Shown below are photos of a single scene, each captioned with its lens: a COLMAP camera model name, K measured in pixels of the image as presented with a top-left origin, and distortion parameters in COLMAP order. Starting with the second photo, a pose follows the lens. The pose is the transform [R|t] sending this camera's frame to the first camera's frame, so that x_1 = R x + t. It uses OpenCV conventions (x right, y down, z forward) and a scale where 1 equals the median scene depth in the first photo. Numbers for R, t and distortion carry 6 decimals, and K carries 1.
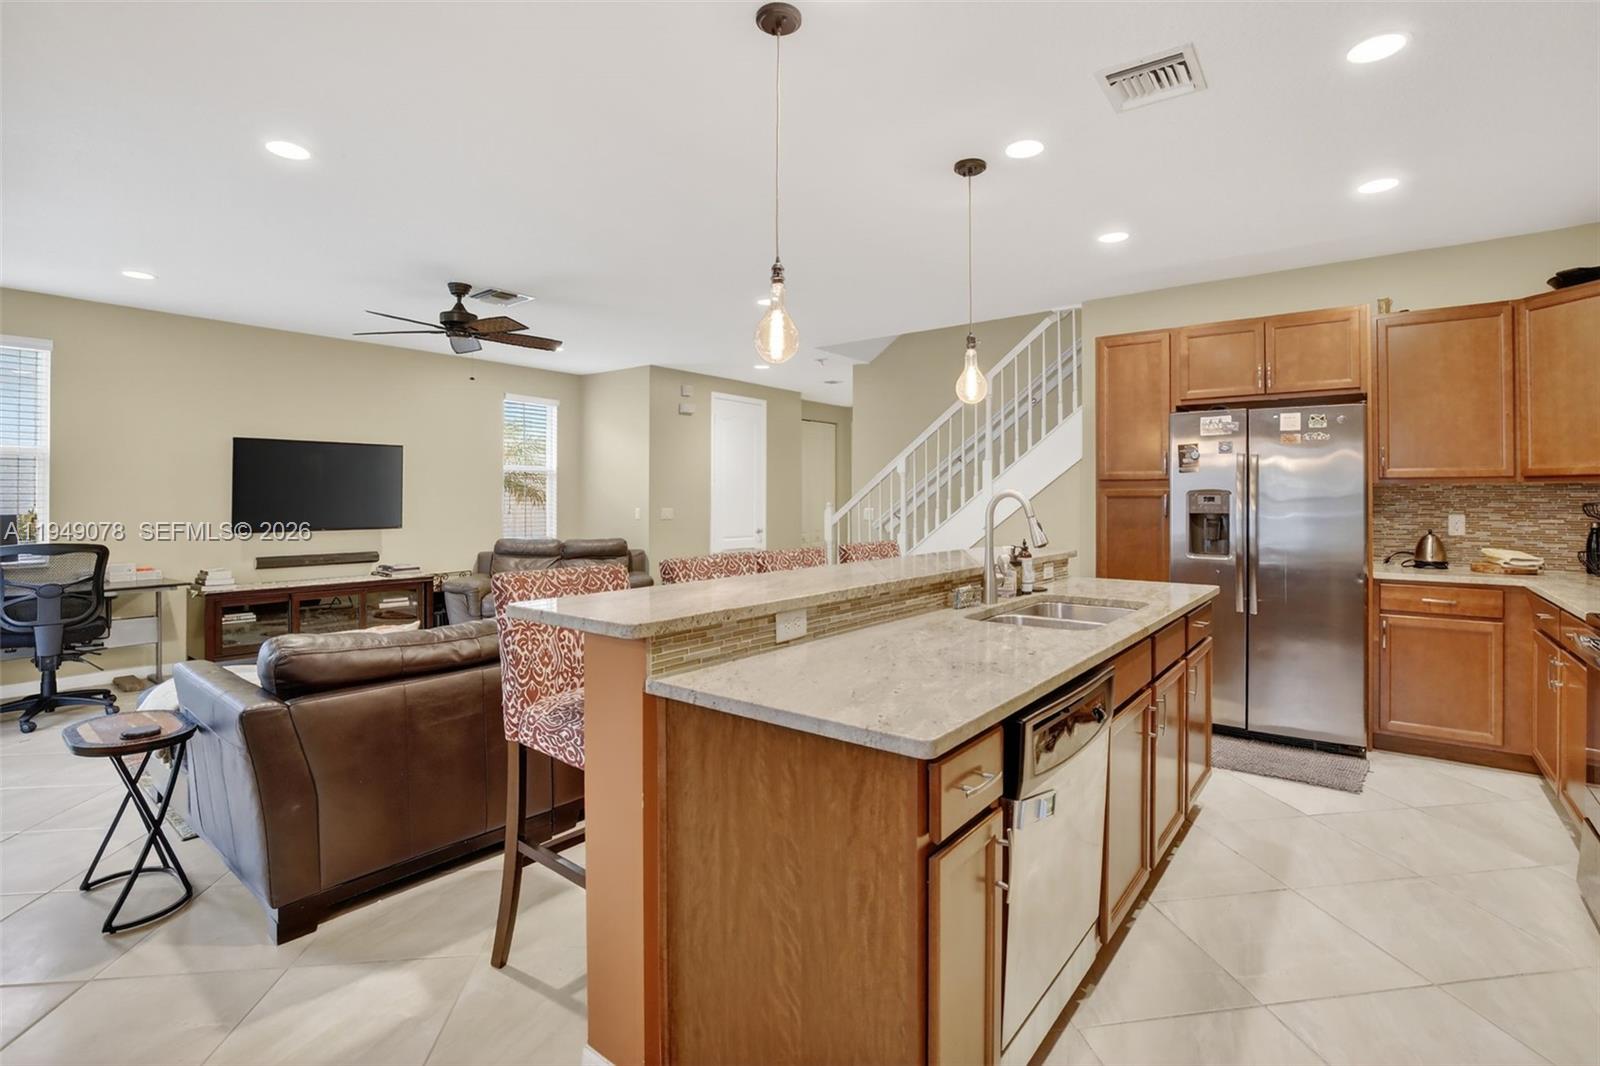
lens RADIAL K [[753.7, 0, 813.3], [0, 753.7, 494.6], [0, 0, 1]] dist [-0.038413, 0.009931]
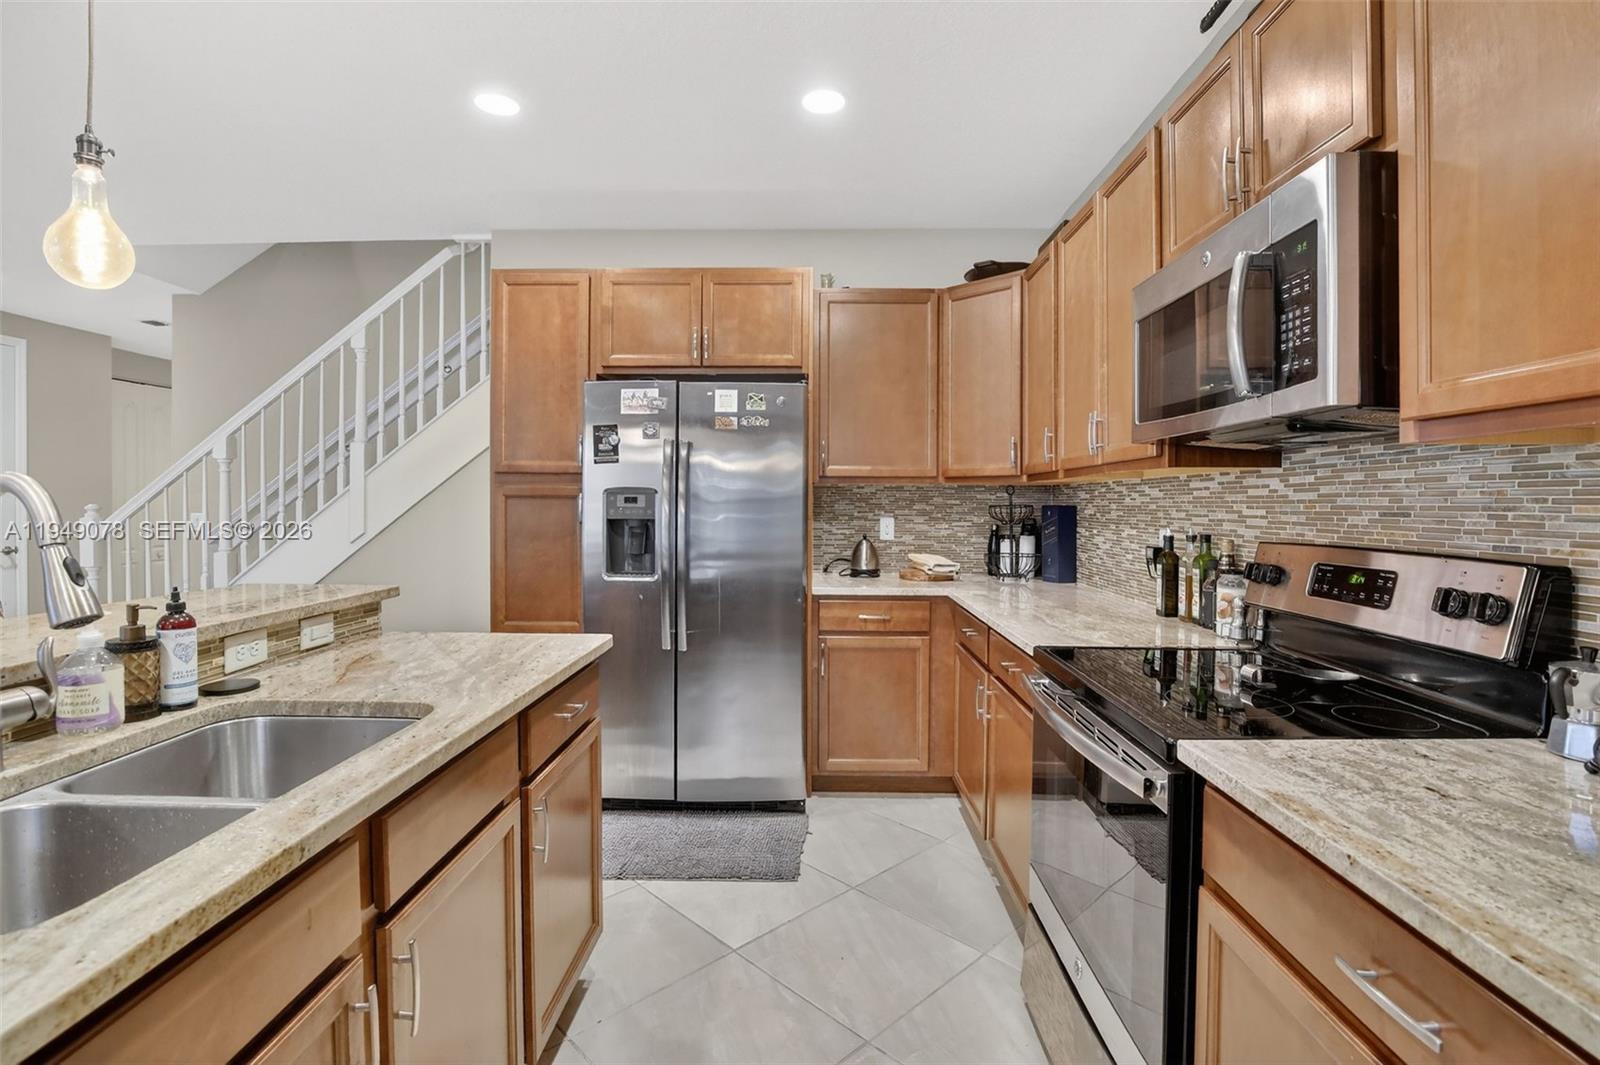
lens RADIAL K [[747.2, 0, 811.5], [0, 747.2, 511.4], [0, 0, 1]] dist [-0.031194, 0.001091]
pose [[0.801593, -0.005844, 0.597841, 0.245888], [-0.006904, 0.999795, 0.019030, 0.002252], [-0.597830, -0.019382, 0.801389, 0.317401]]
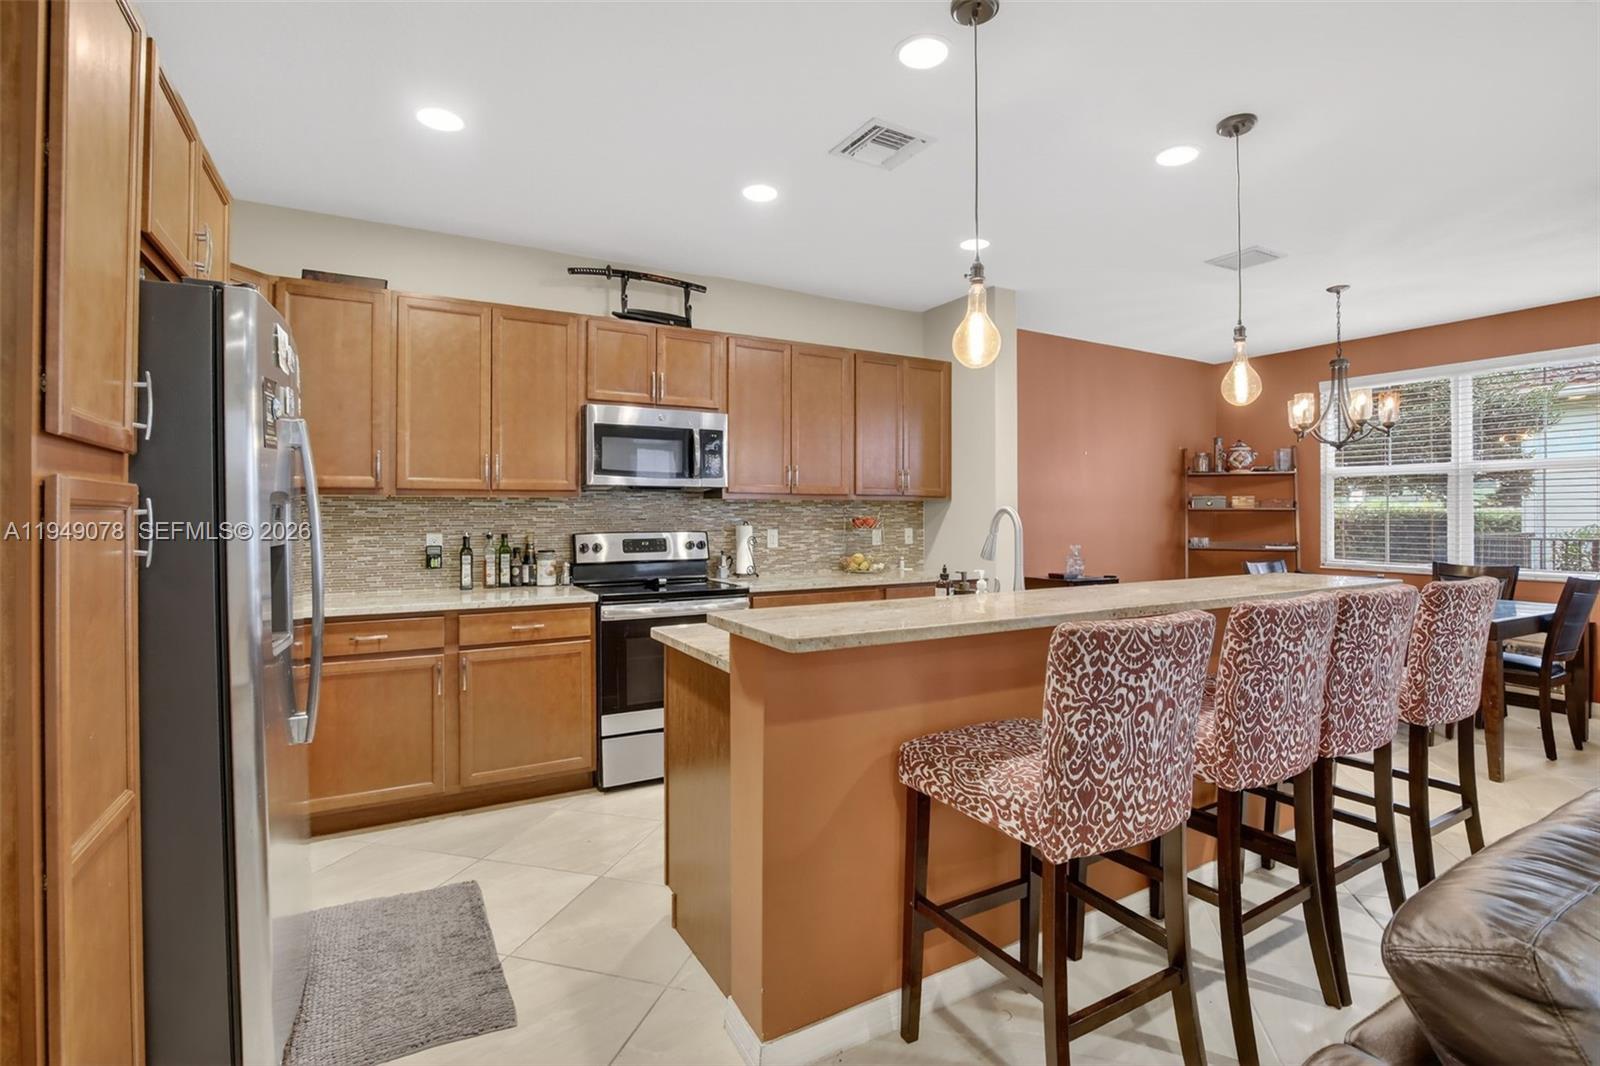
lens RADIAL K [[747.2, 0, 811.5], [0, 747.2, 511.9], [0, 0, 1]] dist [-0.031194, 0.001091]
pose [[-0.921951, -0.000612, 0.387306, 0.076898], [-0.004664, 0.999944, -0.009523, 0.007791], [-0.387278, -0.010586, -0.921902, 1.363180]]
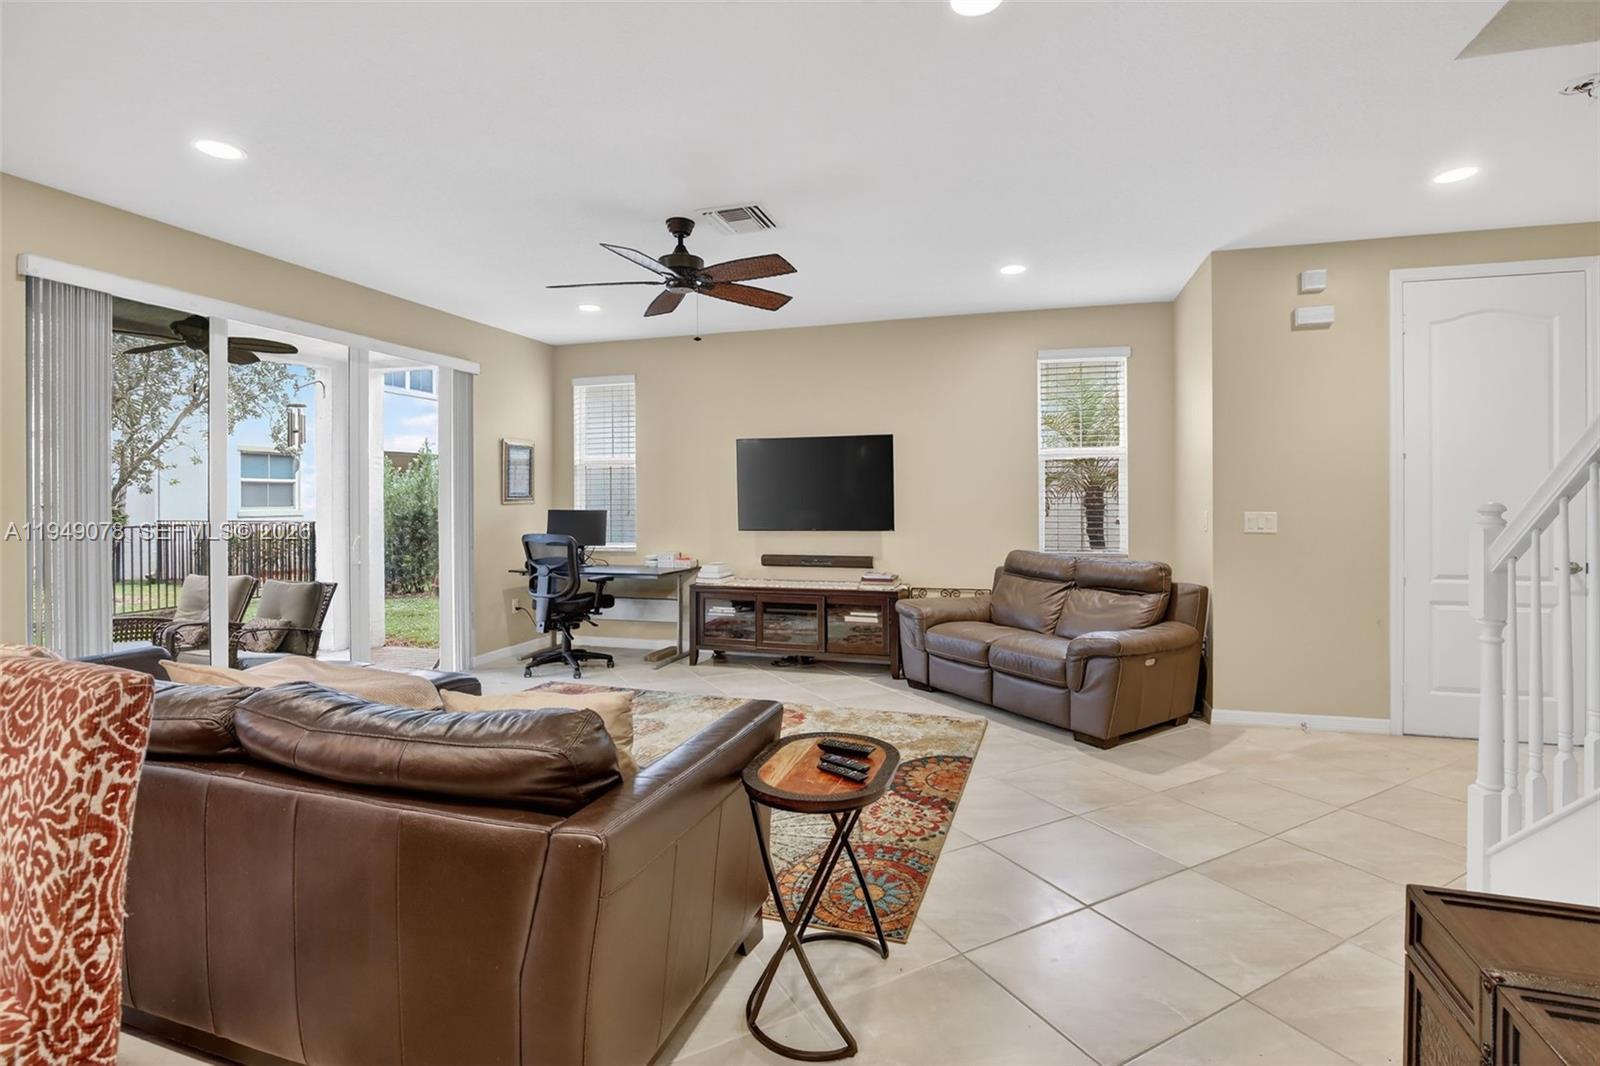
lens RADIAL K [[744.3, 0, 806.2], [0, 744.3, 502.8], [0, 0, 1]] dist [-0.032962, 0.006372]
pose [[0.342729, 0.002093, -0.939432, 0.375602], [0.014150, 0.999873, 0.007390, 0.009261], [0.939328, -0.015826, 0.342656, 1.097646]]
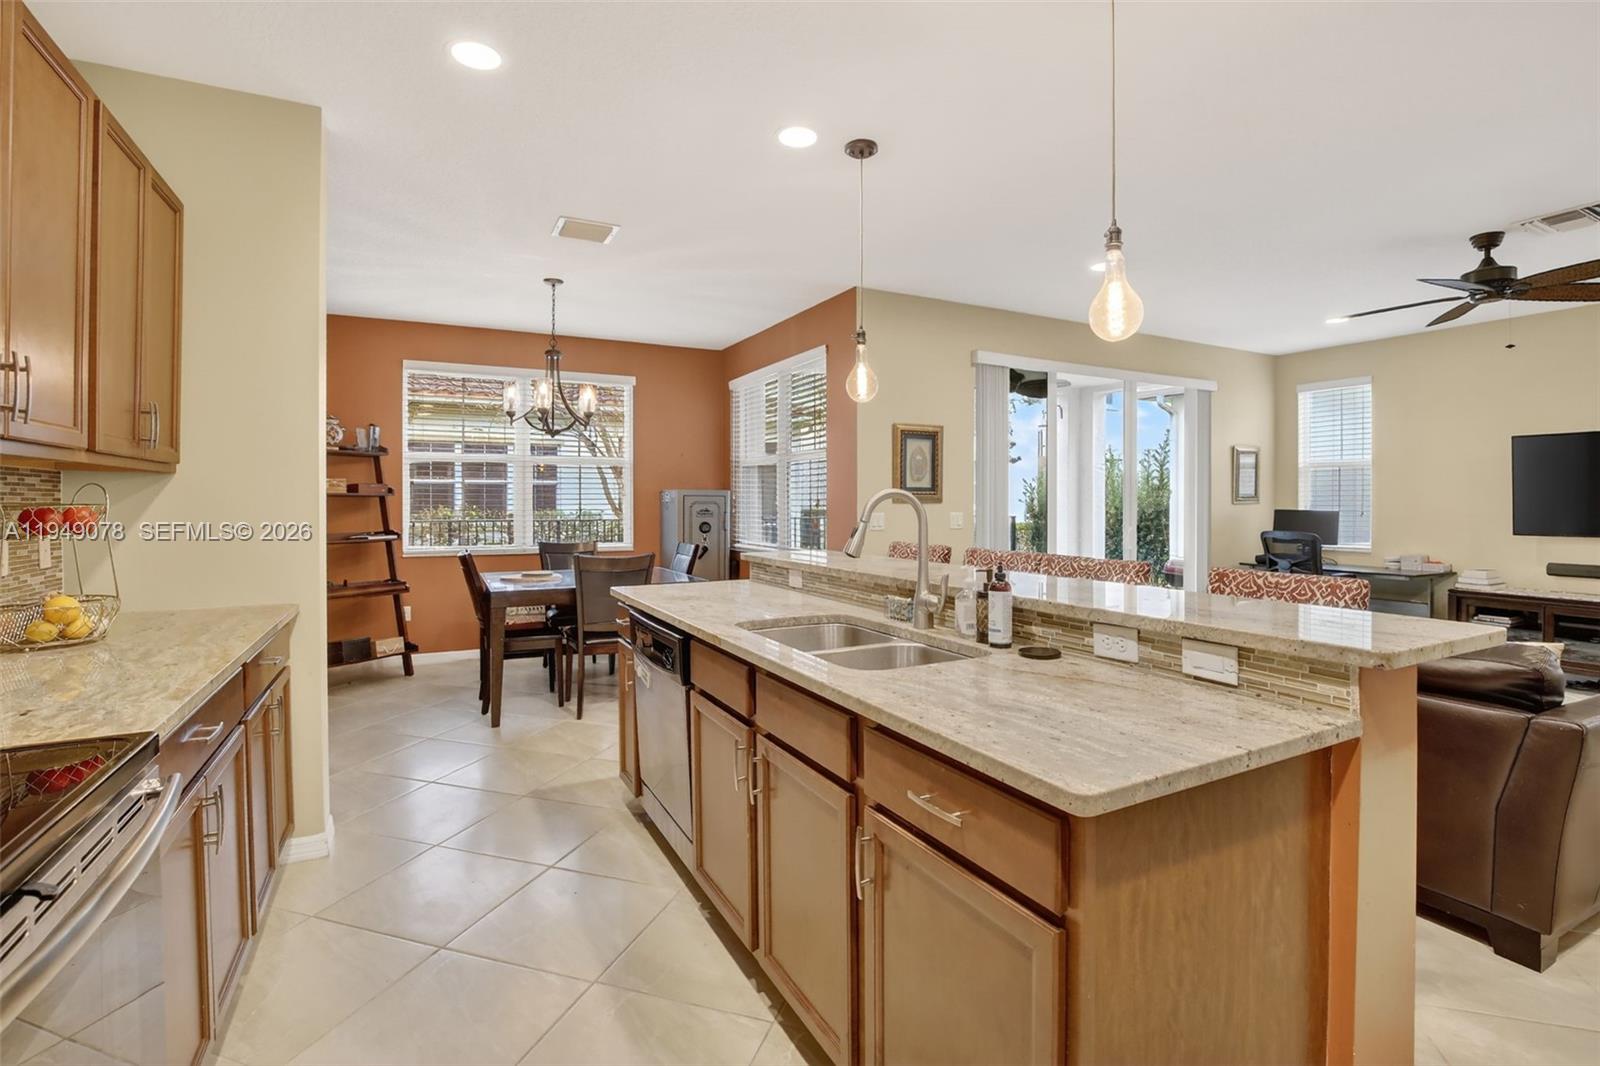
lens RADIAL K [[744.3, 0, 806.2], [0, 744.3, 502.8], [0, 0, 1]] dist [-0.032962, 0.006372]
pose [[-0.420788, 0.002586, -0.907155, 0.705443], [0.007457, 0.999972, -0.000609, 0.005695], [0.907128, -0.007021, -0.420796, 0.845735]]
